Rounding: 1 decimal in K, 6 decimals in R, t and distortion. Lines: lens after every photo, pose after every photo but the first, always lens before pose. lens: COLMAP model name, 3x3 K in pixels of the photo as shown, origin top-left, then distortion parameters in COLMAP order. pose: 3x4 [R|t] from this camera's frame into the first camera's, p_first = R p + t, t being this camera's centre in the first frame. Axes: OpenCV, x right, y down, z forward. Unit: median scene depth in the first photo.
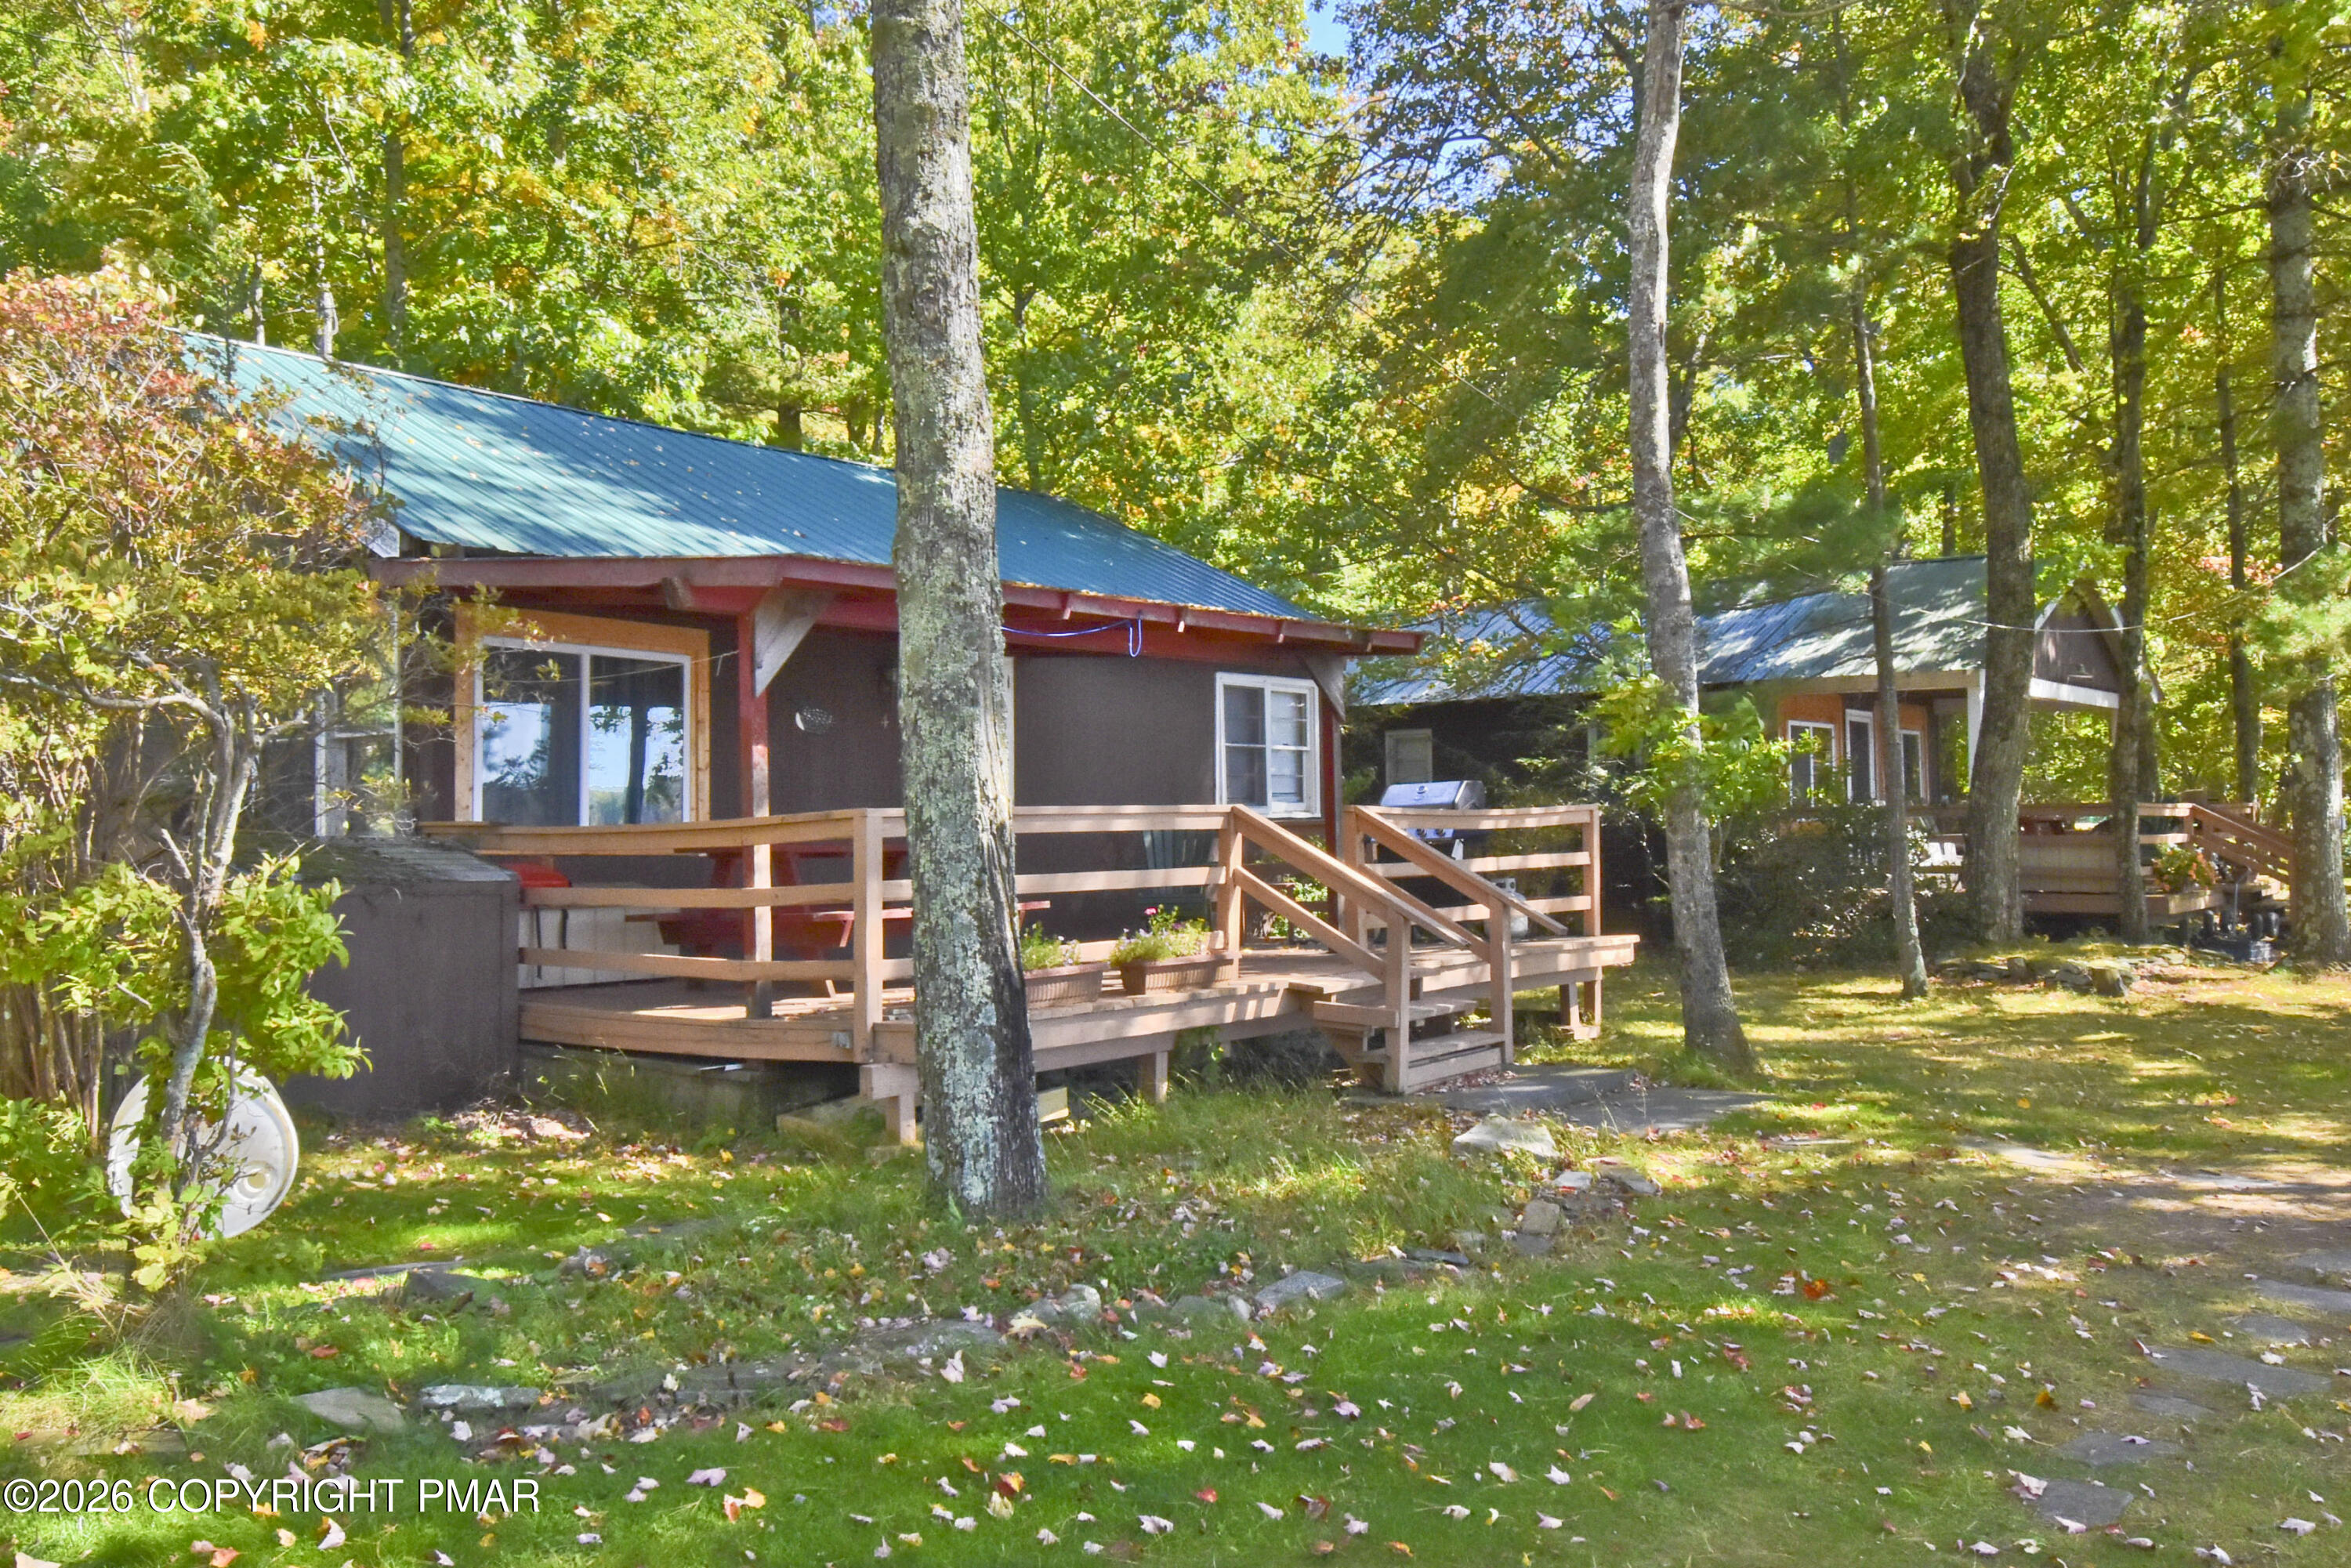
lens RADIAL K [[1412.2, 0, 1175.5], [0, 1412.2, 784.0], [0, 0, 1]] dist [0.004523, -0.000496]
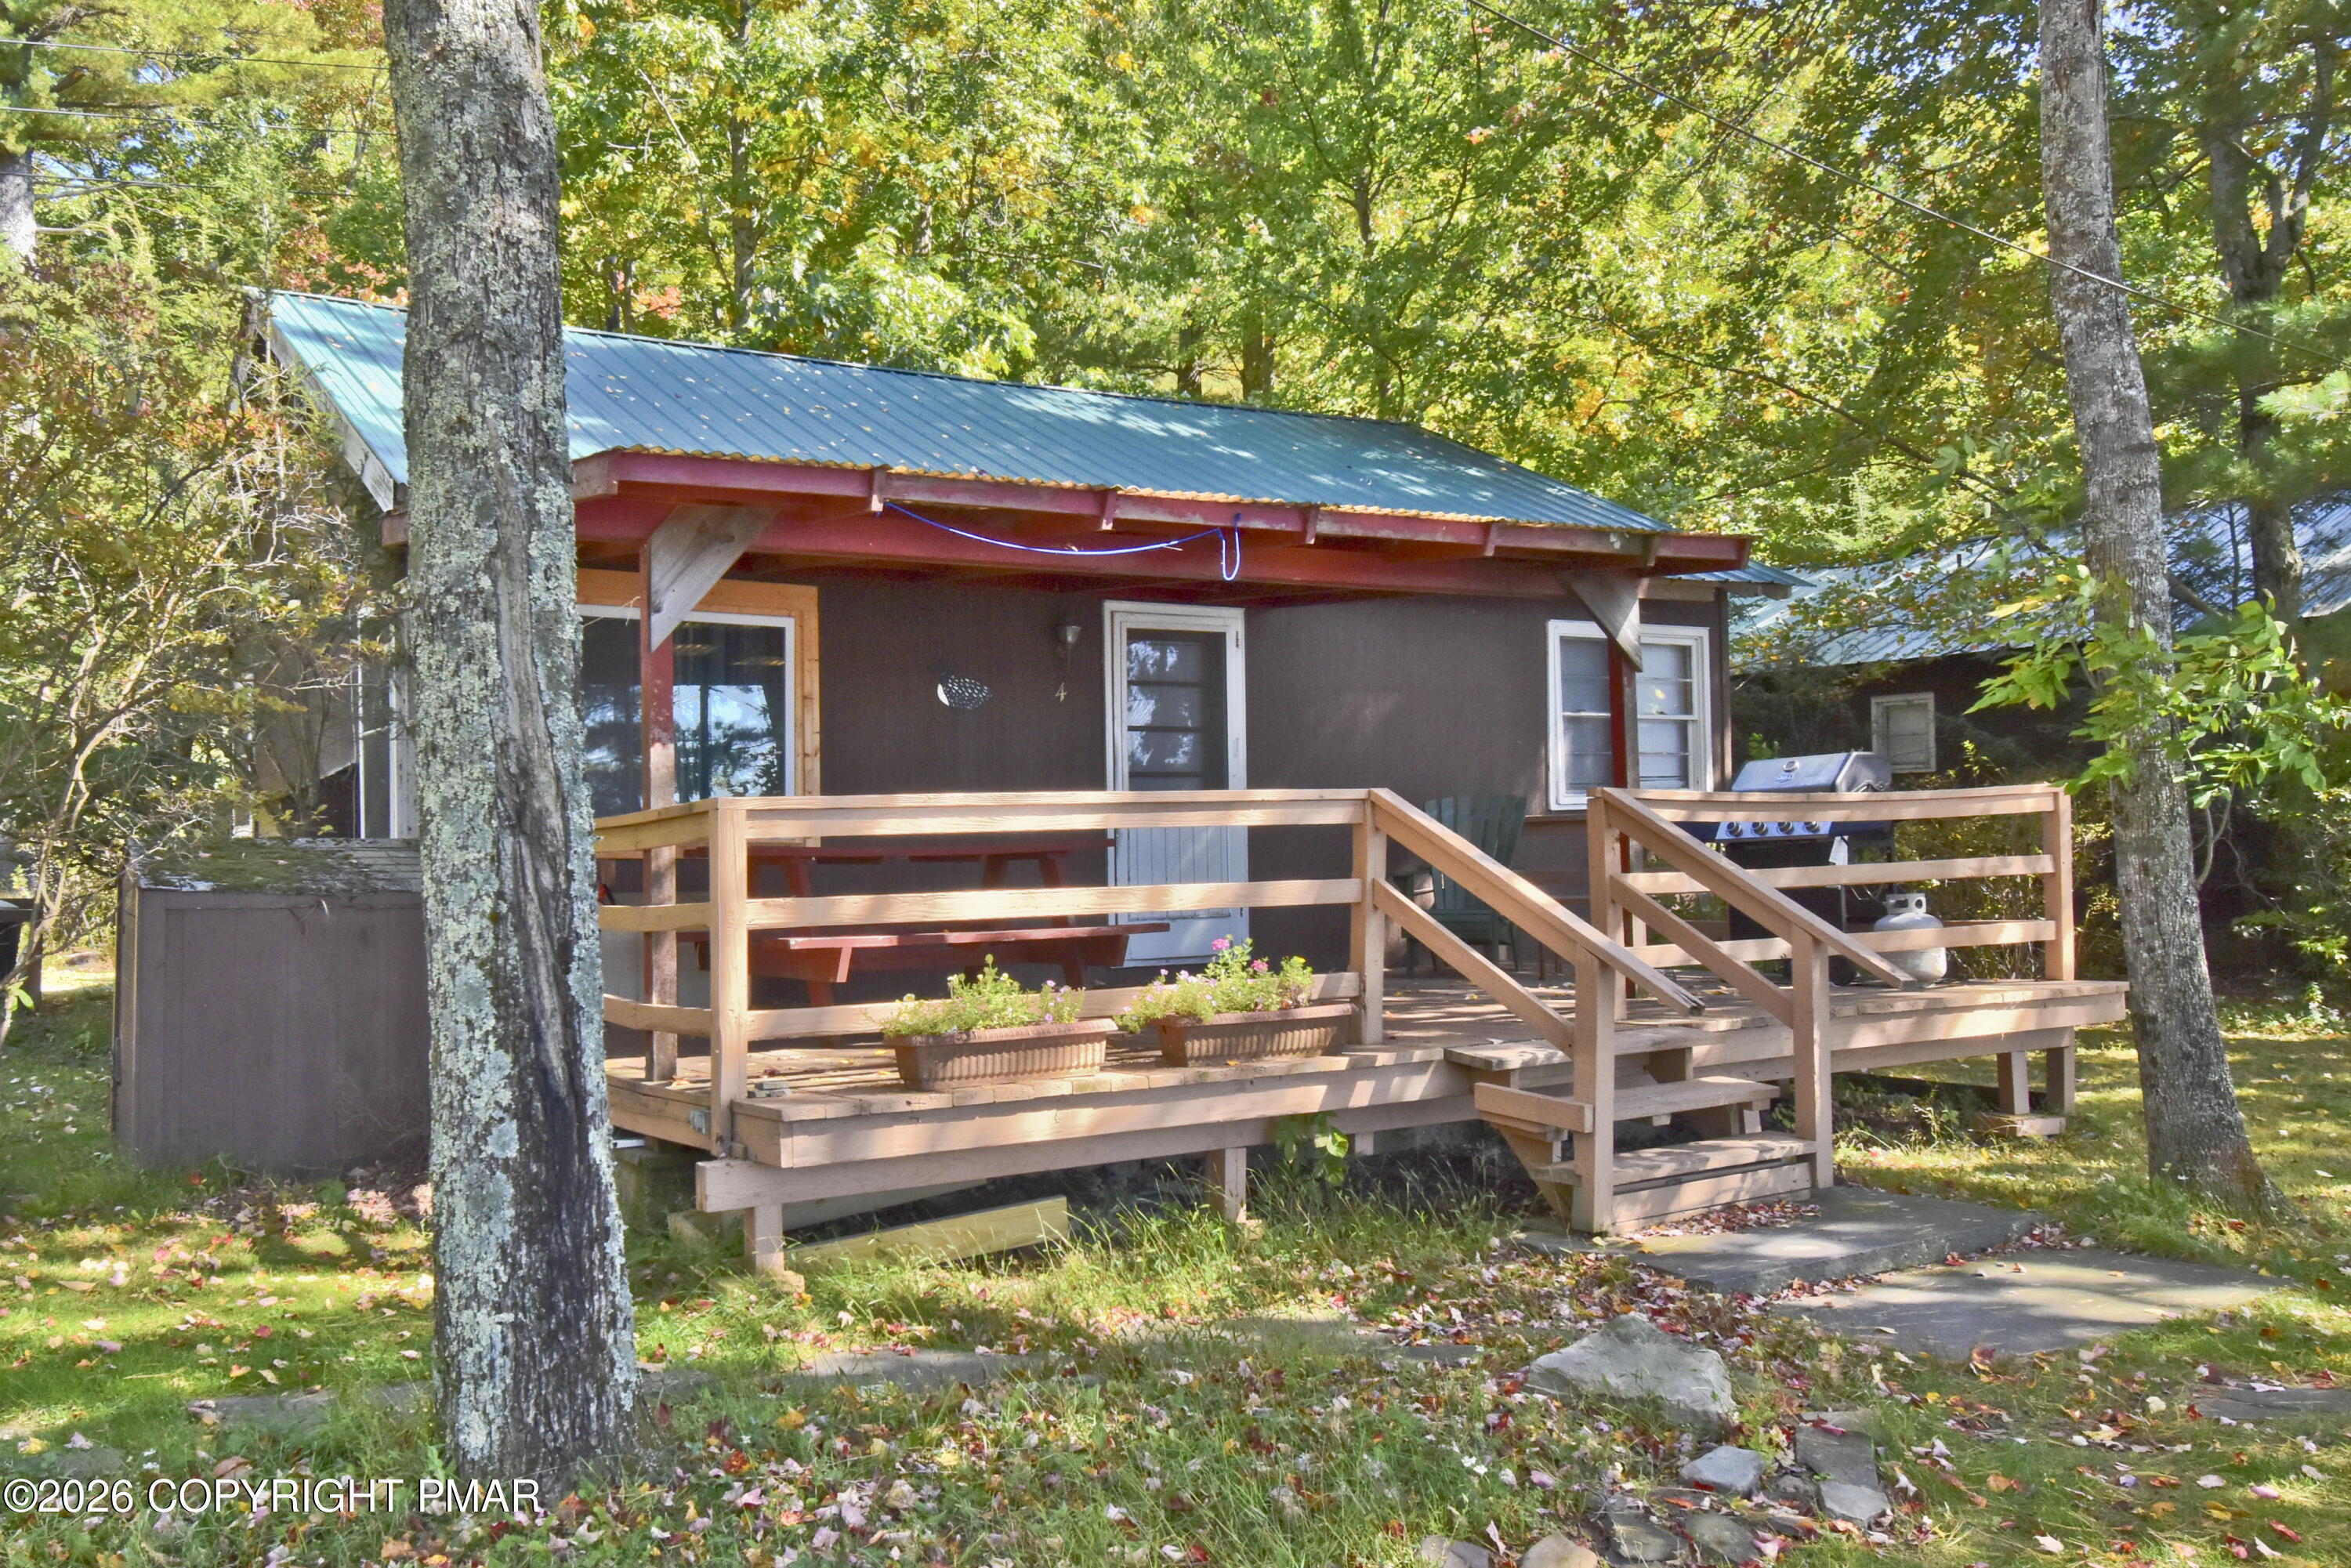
lens RADIAL K [[1549.5, 0, 1175.5], [0, 1549.5, 784.0], [0, 0, 1]] dist [0.006030, 0.000660]
pose [[0.951367, -0.013499, -0.307763, 0.193172], [0.015148, 0.999881, 0.002972, 0.009510], [0.307686, -0.007489, 0.951458, 0.267351]]
